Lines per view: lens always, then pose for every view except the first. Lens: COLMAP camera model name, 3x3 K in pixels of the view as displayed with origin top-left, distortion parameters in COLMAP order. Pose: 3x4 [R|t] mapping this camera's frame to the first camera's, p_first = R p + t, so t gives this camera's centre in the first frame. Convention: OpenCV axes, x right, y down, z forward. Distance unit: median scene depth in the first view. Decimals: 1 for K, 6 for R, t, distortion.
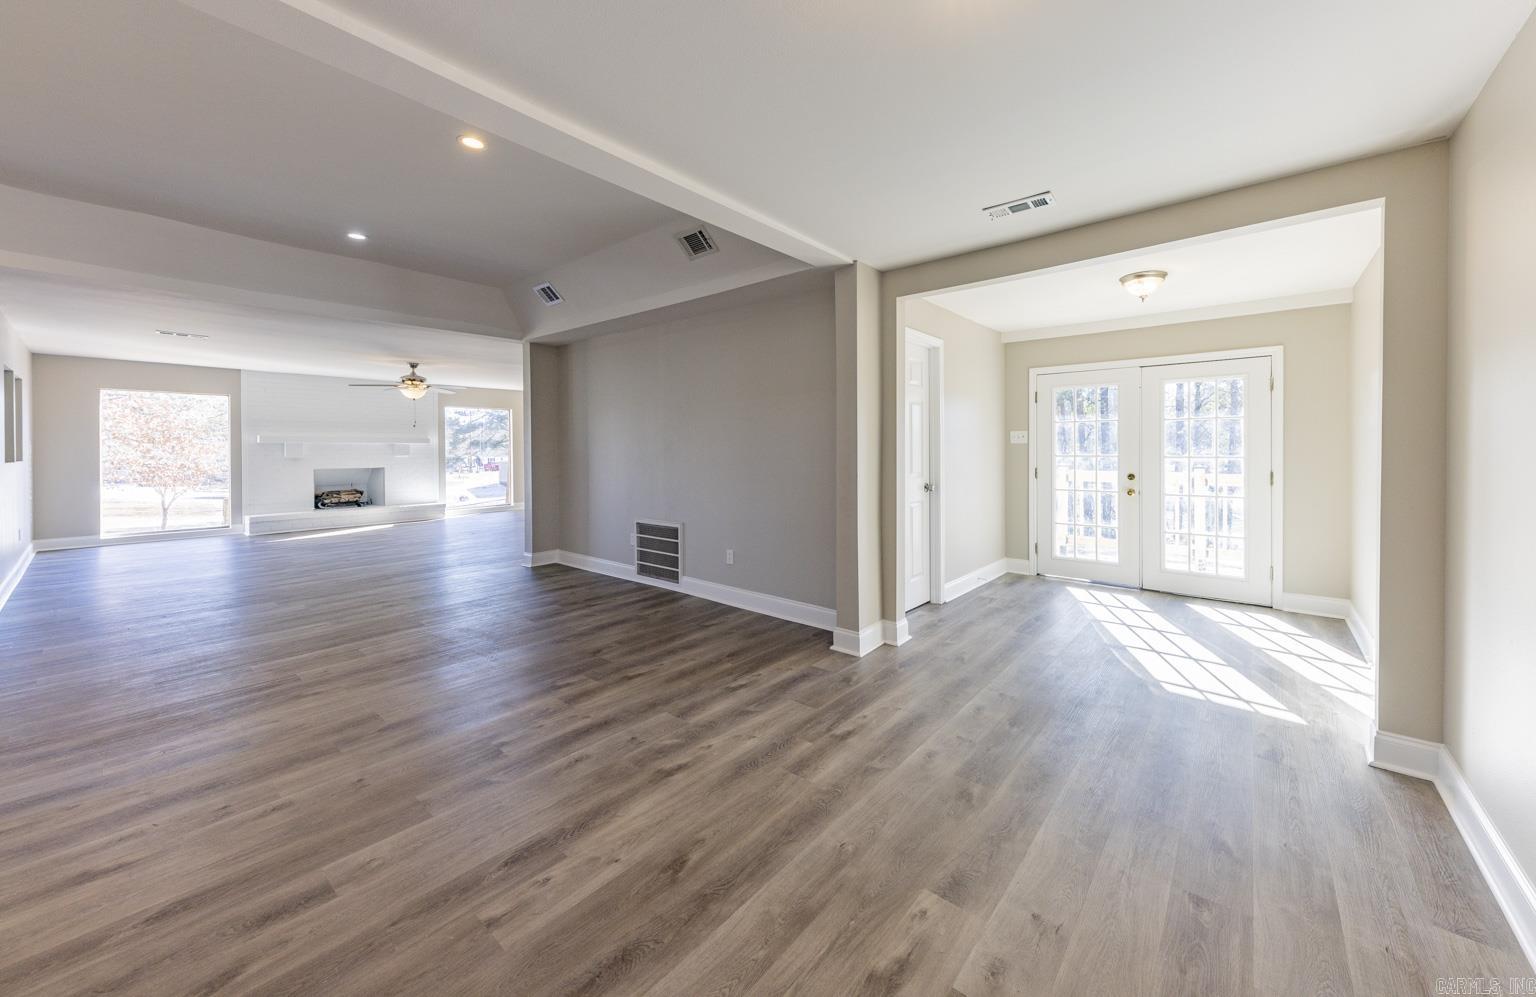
lens RADIAL K [[555.8, 0, 821.0], [0, 555.8, 451.2], [0, 0, 1]] dist [0.007540, -0.000267]
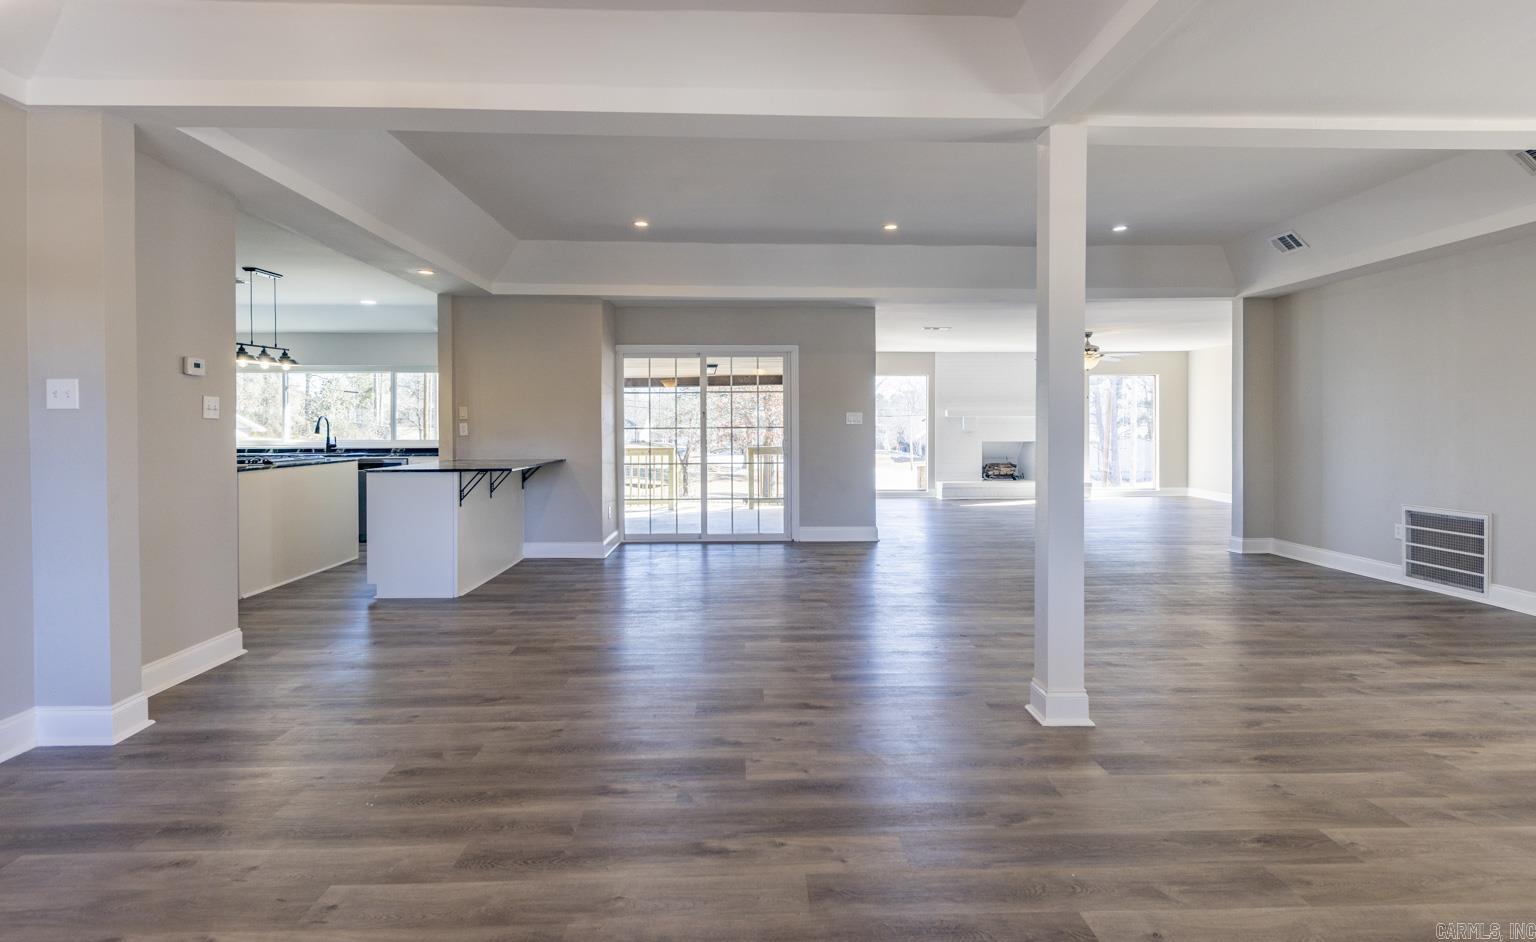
lens RADIAL K [[781.1, 0, 768.5], [0, 781.1, 439.4], [0, 0, 1]] dist [0.011718, -0.006899]
pose [[0.632794, 0.012973, -0.774211, -0.045844], [-0.002855, 0.999892, 0.014421, 0.014367], [0.774315, -0.006915, 0.632763, -0.442438]]
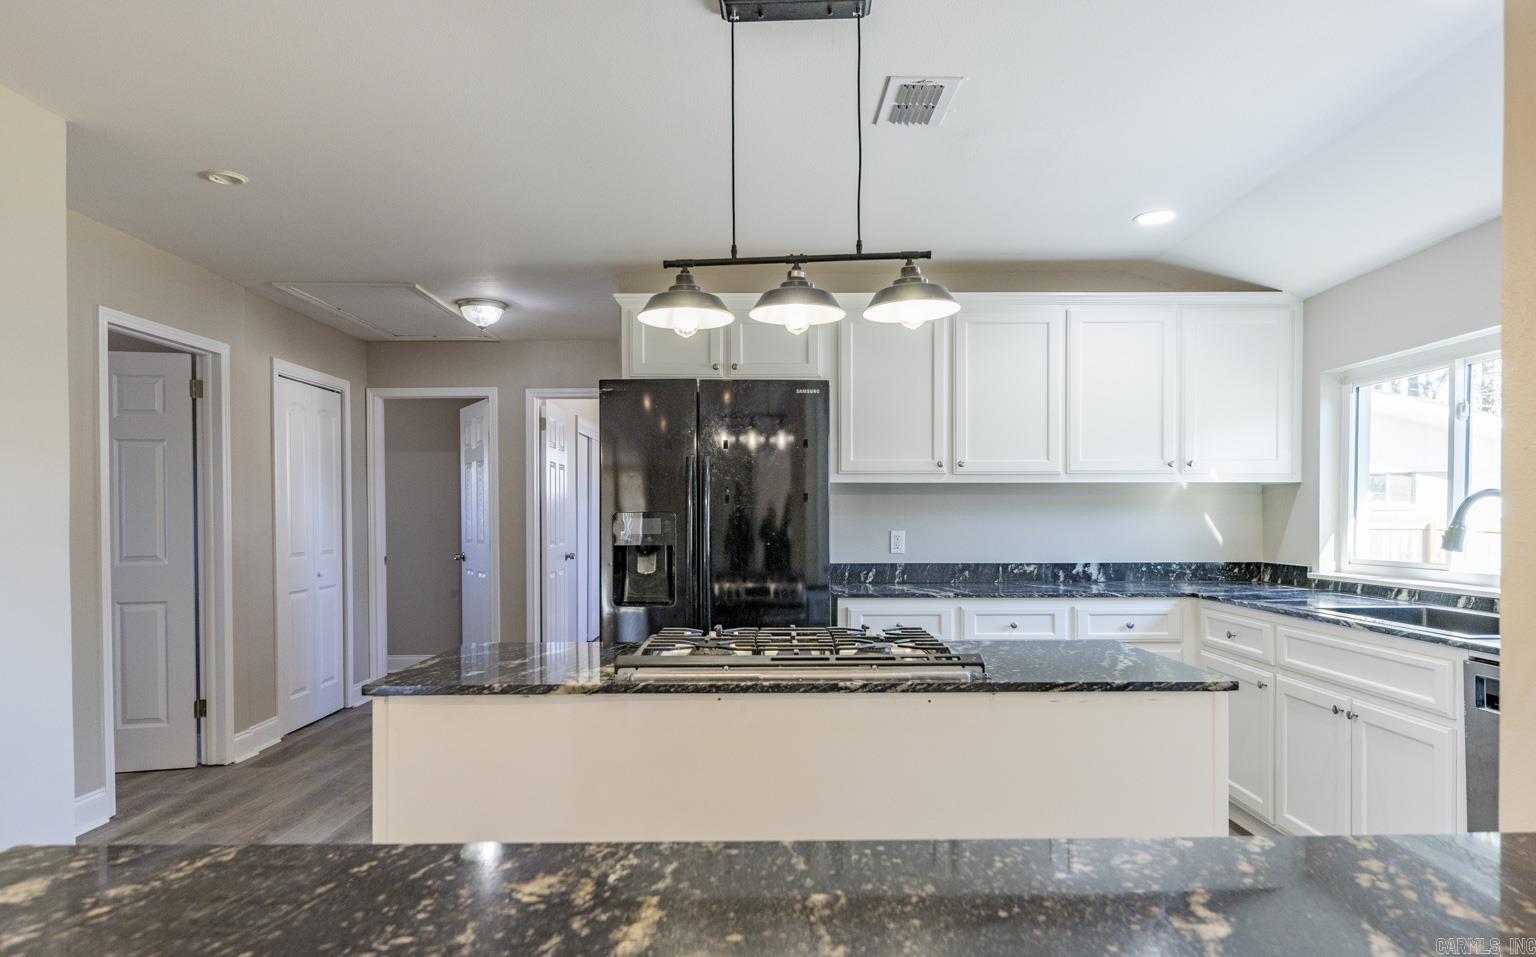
lens RADIAL K [[913.2, 0, 776.4], [0, 913.2, 521.5], [0, 0, 1]] dist [0.014115, -0.001056]
pose [[-0.787221, 0.006177, -0.616641, -1.288261], [0.000228, 0.999953, 0.009725, 0.004539], [0.616671, 0.007516, -0.787185, 0.071487]]
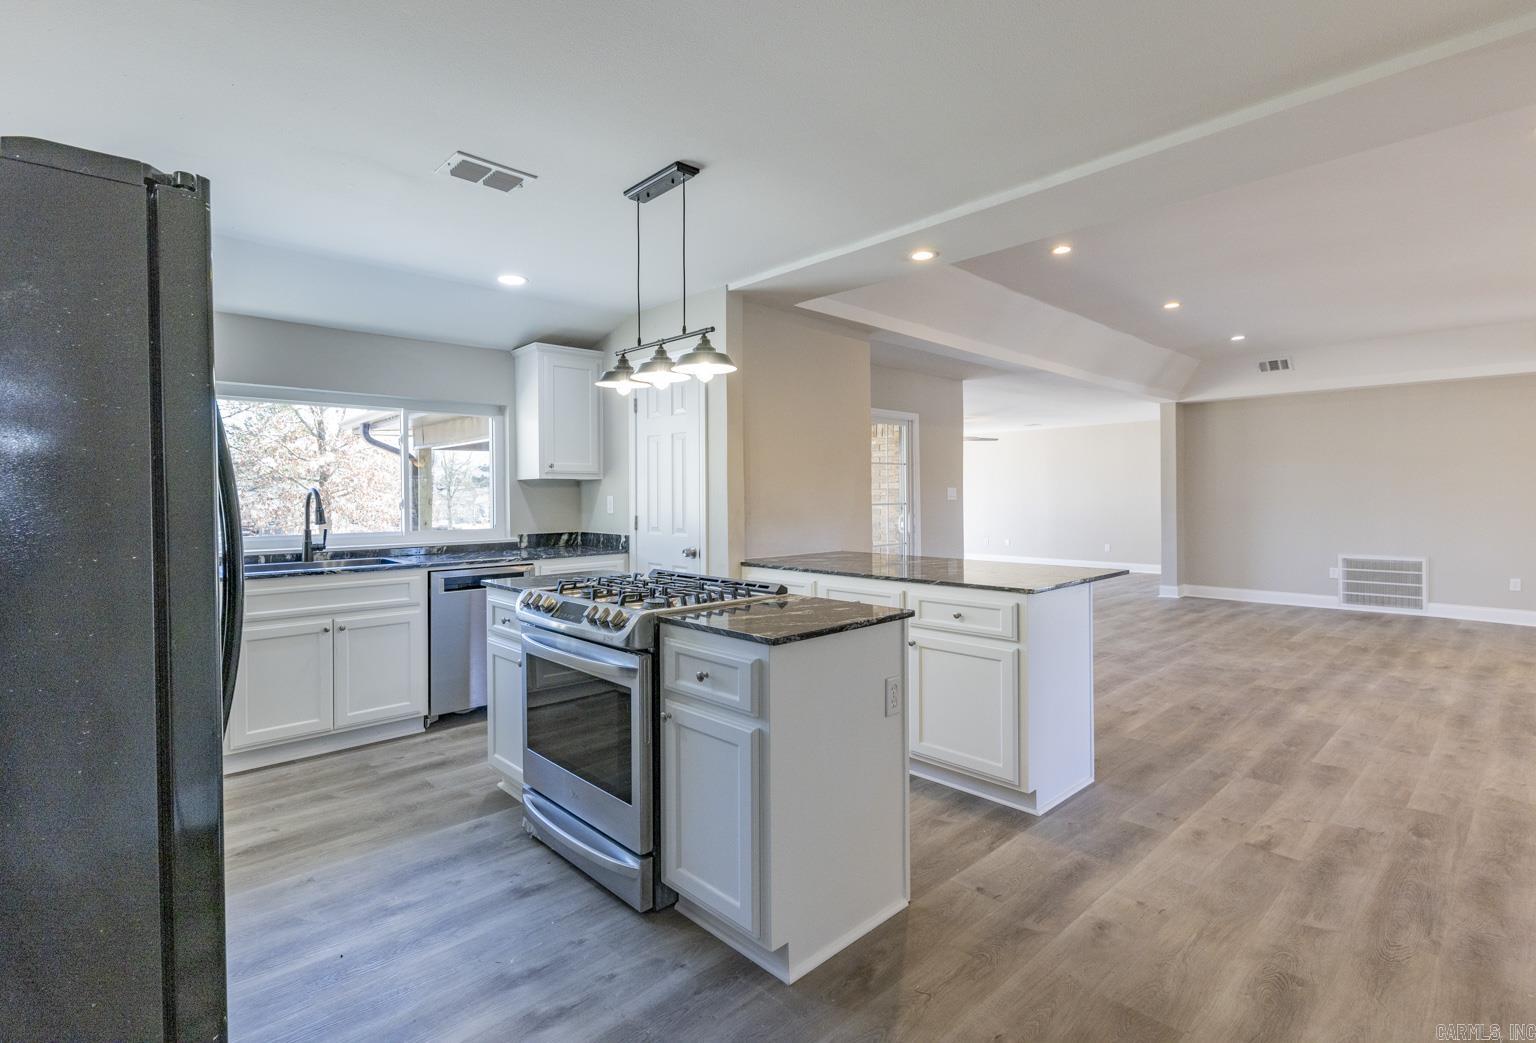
lens RADIAL K [[722.0, 0, 702.6], [0, 722.0, 501.4], [0, 0, 1]] dist [0.004551, -0.004897]
pose [[0.978111, -0.001219, -0.208082, -1.422098], [0.002005, 0.999992, 0.003570, 0.002519], [0.208076, -0.003909, 0.978105, -0.799897]]
